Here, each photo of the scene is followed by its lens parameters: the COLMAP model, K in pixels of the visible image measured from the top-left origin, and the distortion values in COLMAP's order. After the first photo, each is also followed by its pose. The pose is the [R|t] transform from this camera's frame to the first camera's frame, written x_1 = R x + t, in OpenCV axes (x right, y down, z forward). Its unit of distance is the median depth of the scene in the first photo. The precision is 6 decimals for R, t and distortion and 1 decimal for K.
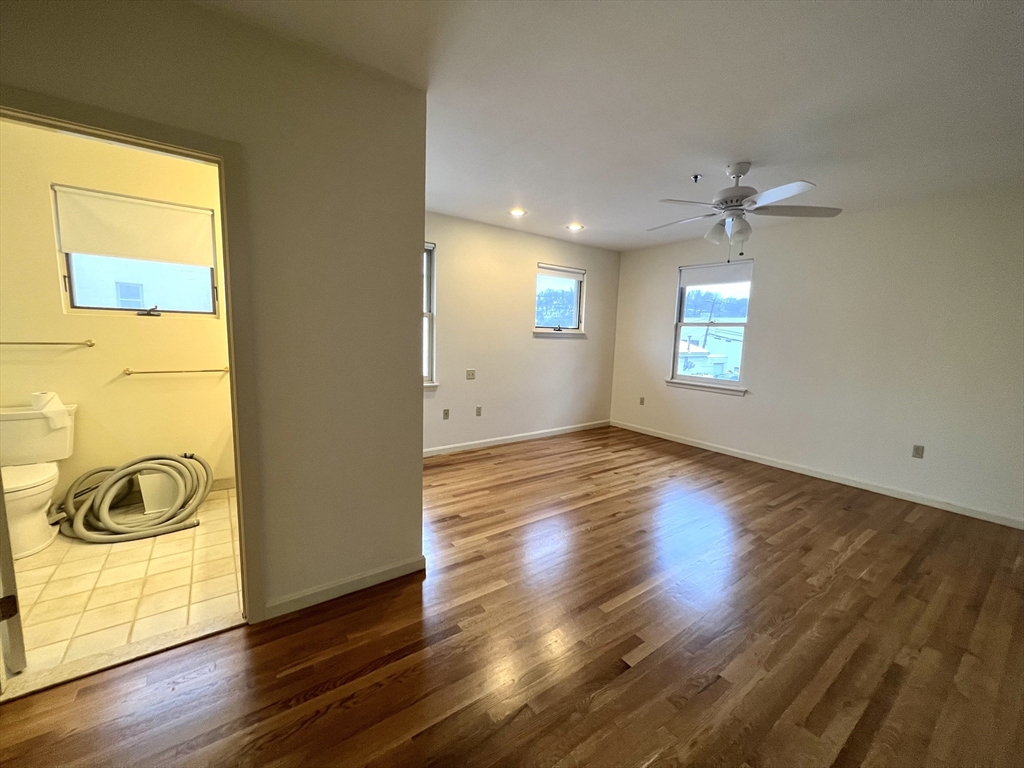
lens RADIAL K [[410.7, 0, 510.9], [0, 410.7, 384.2], [0, 0, 1]] dist [-0.001406, -0.000304]
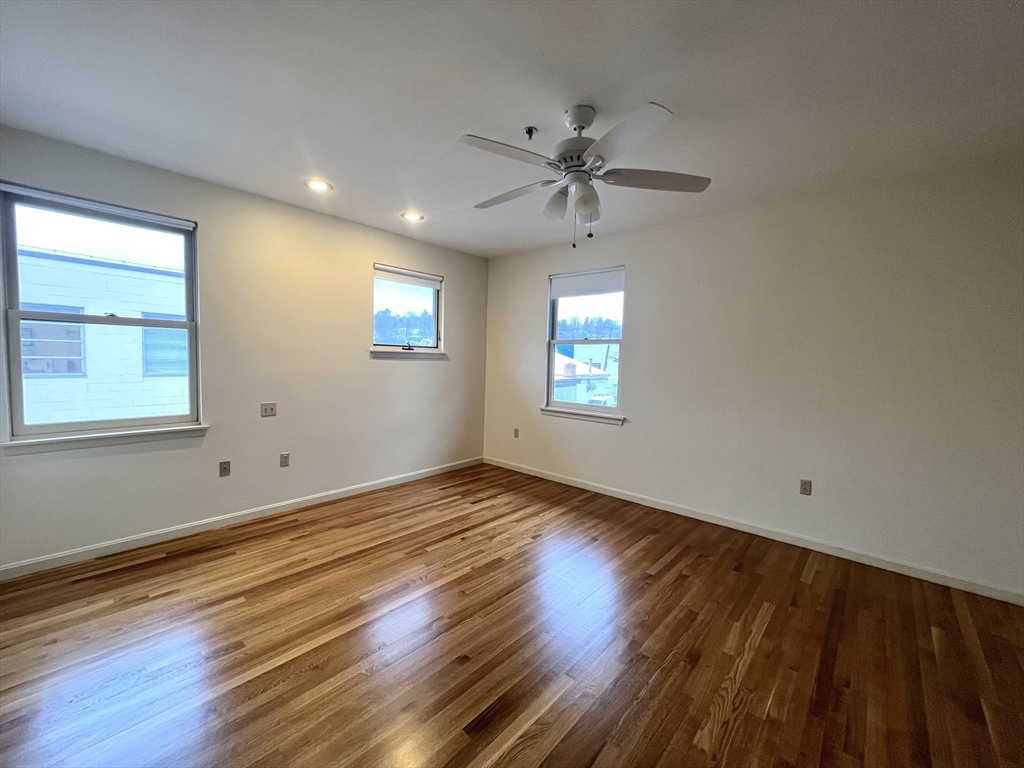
lens RADIAL K [[410.7, 0, 513.0], [0, 410.7, 384.4], [0, 0, 1]] dist [-0.001406, -0.000304]
pose [[0.977593, -0.018259, 0.209712, 0.222280], [0.030359, 0.998045, -0.054622, -0.020442], [-0.208305, 0.059765, 0.976236, 0.280240]]
